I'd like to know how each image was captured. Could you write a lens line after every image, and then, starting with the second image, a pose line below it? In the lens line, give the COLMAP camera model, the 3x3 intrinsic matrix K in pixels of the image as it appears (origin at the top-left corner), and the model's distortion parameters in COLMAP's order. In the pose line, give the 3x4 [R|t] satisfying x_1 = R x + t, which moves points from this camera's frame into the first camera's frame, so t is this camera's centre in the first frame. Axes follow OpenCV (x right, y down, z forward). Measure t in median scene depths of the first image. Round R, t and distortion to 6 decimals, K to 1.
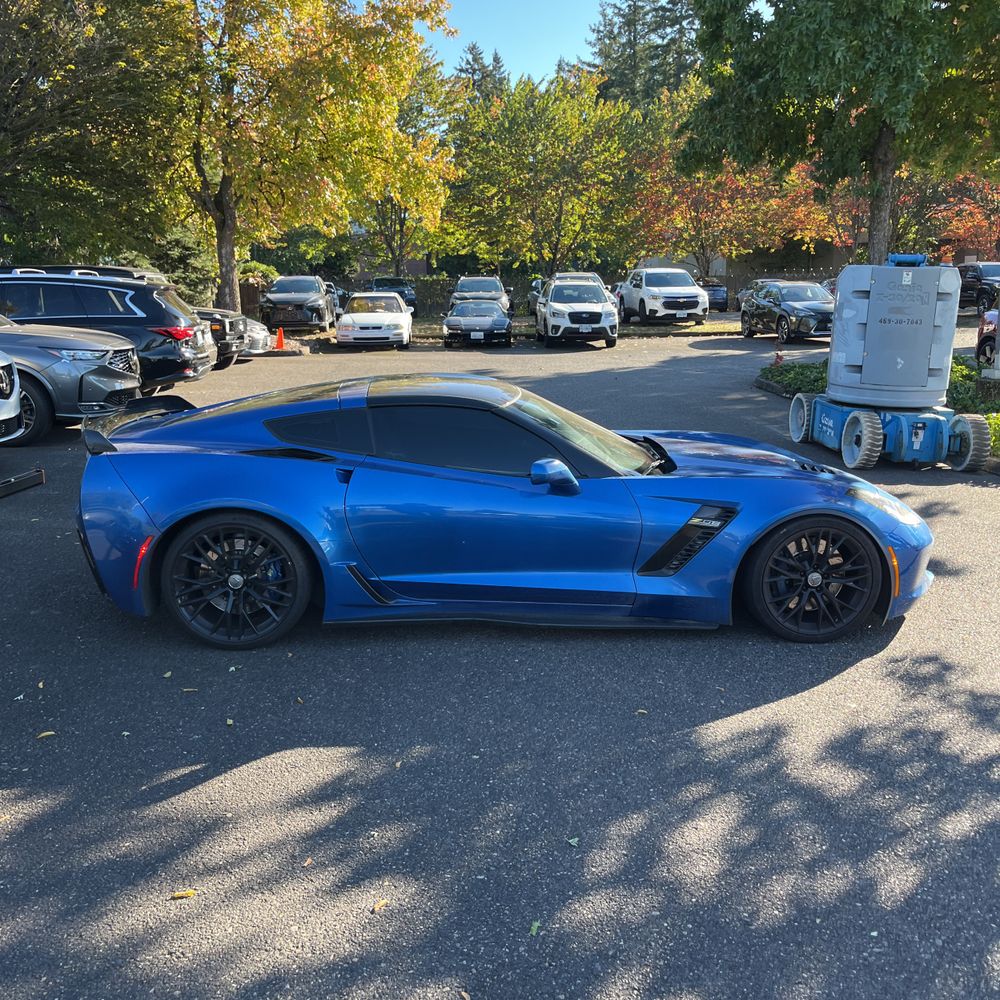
lens RADIAL K [[1026.8, 0, 516.4], [0, 1026.8, 484.6], [0, 0, 1]] dist [0.018863, 0.000000]
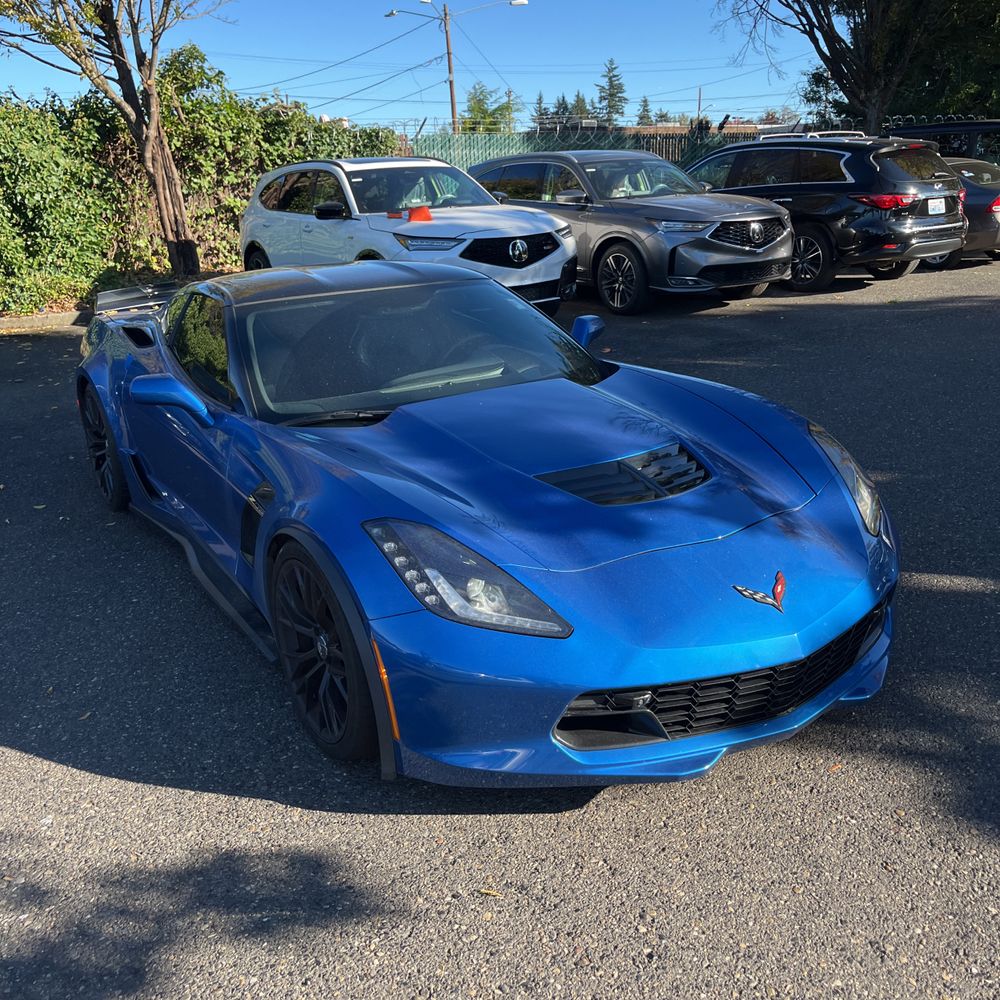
lens RADIAL K [[1026.8, 0, 493.4], [0, 1026.8, 491.8], [0, 0, 1]] dist [0.018863, 0.000000]
pose [[0.463791, 0.242111, -0.852221, 0.304614], [-0.126172, 0.970180, 0.206958, -0.048338], [0.876914, 0.011541, 0.480508, 0.297835]]
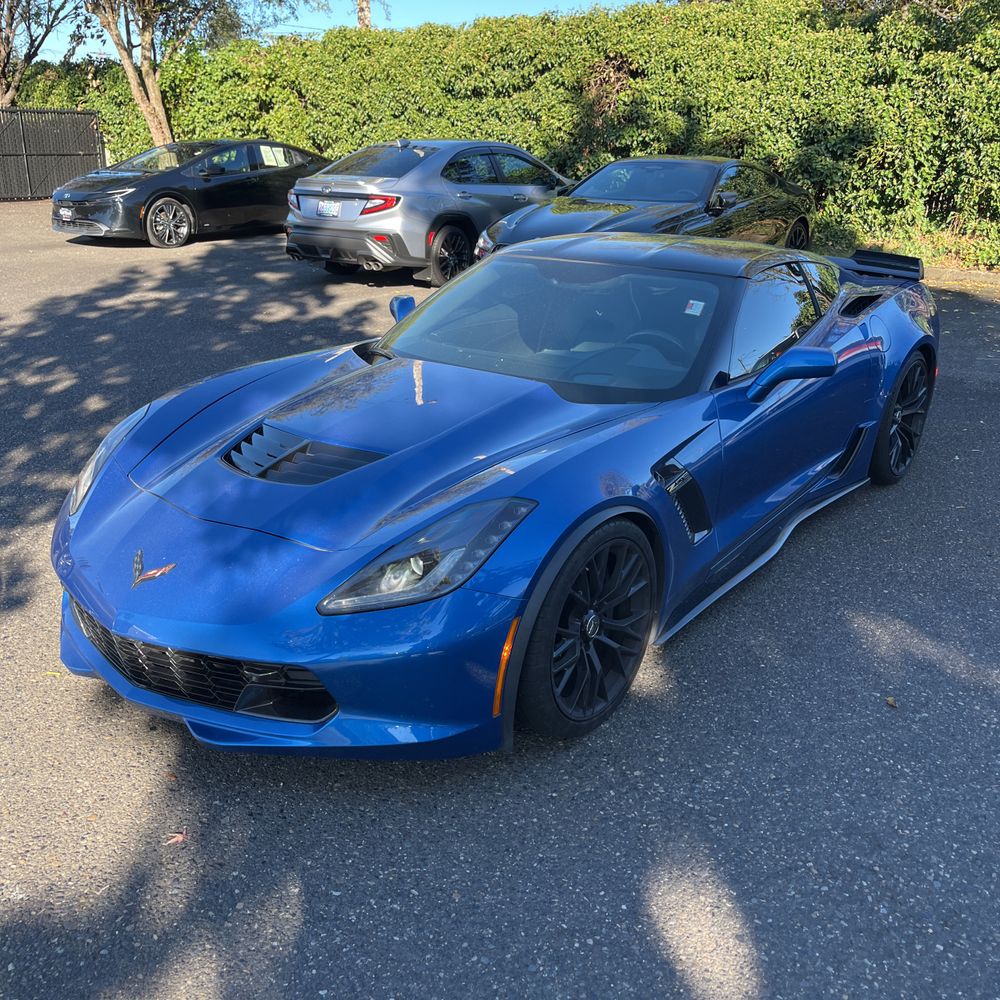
lens RADIAL K [[1026.8, 0, 506.2], [0, 1026.8, 500.6], [0, 0, 1]] dist [0.018863, 0.000000]
pose [[-0.662263, 0.242110, -0.709077, 0.259420], [-0.156671, 0.880690, 0.447035, -0.112013], [0.732708, 0.407147, -0.545317, 0.604292]]
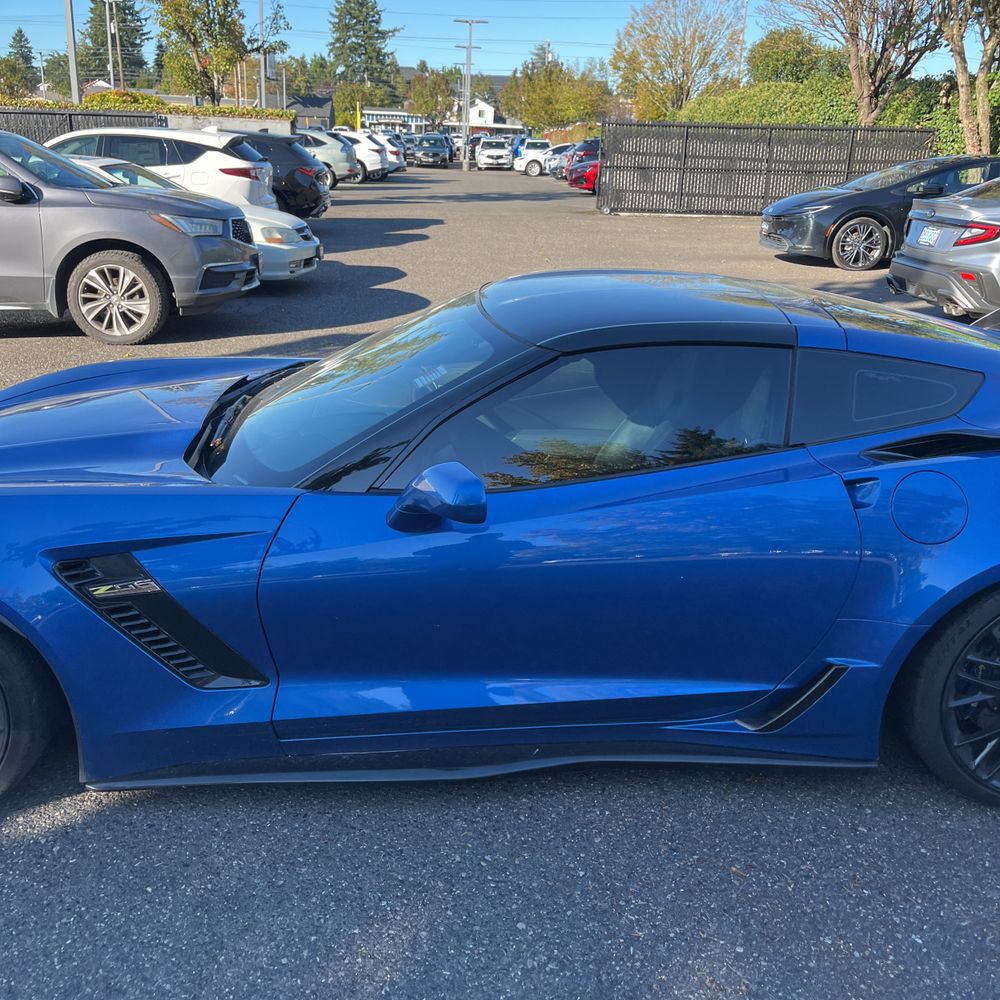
lens RADIAL K [[1026.8, 0, 486.9], [0, 1026.8, 489.1], [0, 0, 1]] dist [0.018863, 0.000000]
pose [[-0.998743, -0.037115, 0.033699, -0.011372], [-0.015408, 0.866939, 0.498177, -0.117406], [-0.047705, 0.497031, -0.866420, 0.642175]]
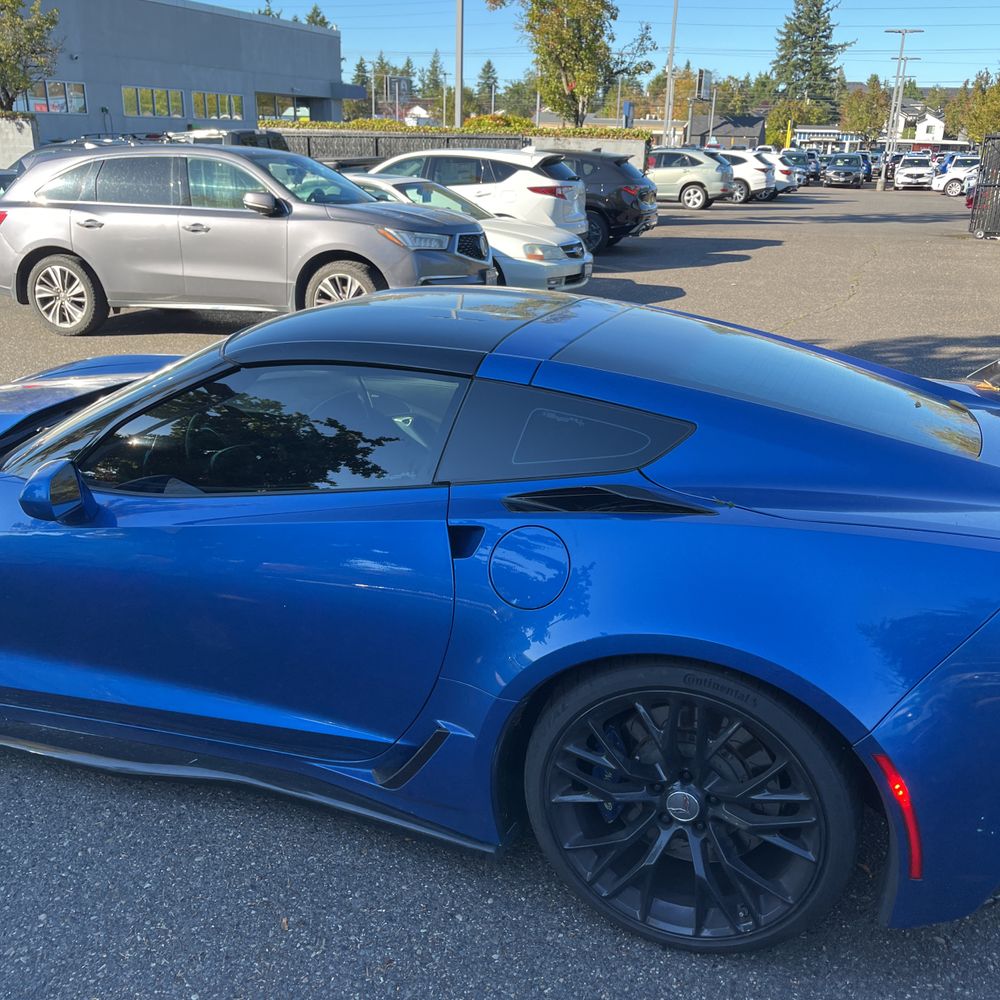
lens RADIAL K [[1026.8, 0, 507.0], [0, 1026.8, 502.3], [0, 0, 1]] dist [0.018863, 0.000000]
pose [[-0.909809, -0.148270, 0.387638, -0.137692], [0.063866, 0.872865, 0.483765, -0.110883], [-0.410083, 0.464891, -0.784671, 0.603966]]
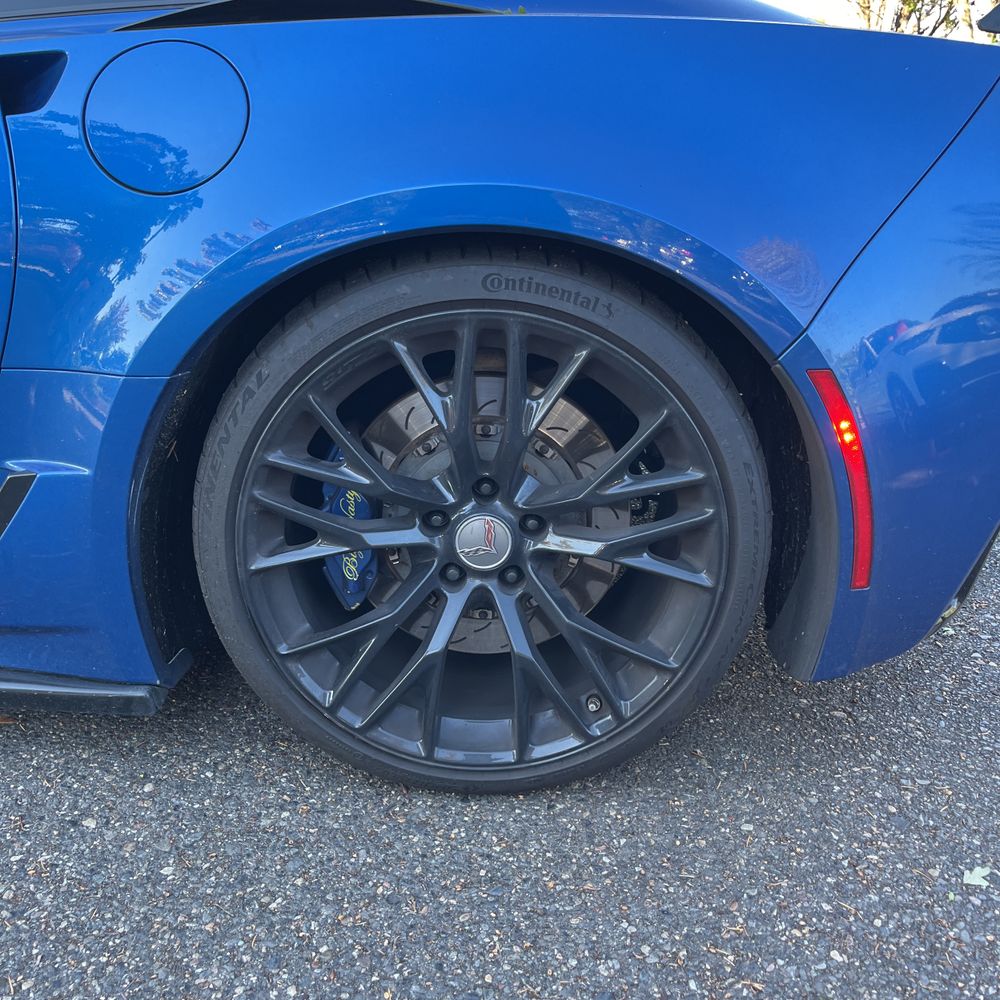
lens RADIAL K [[1026.8, 0, 504.2], [0, 1026.8, 504.3], [0, 0, 1]] dist [0.018863, 0.000000]
pose [[-0.996396, -0.067936, 0.050785, -0.114528], [-0.033461, 0.865012, 0.500634, -0.041872], [-0.077941, 0.497131, -0.864168, 0.568421]]
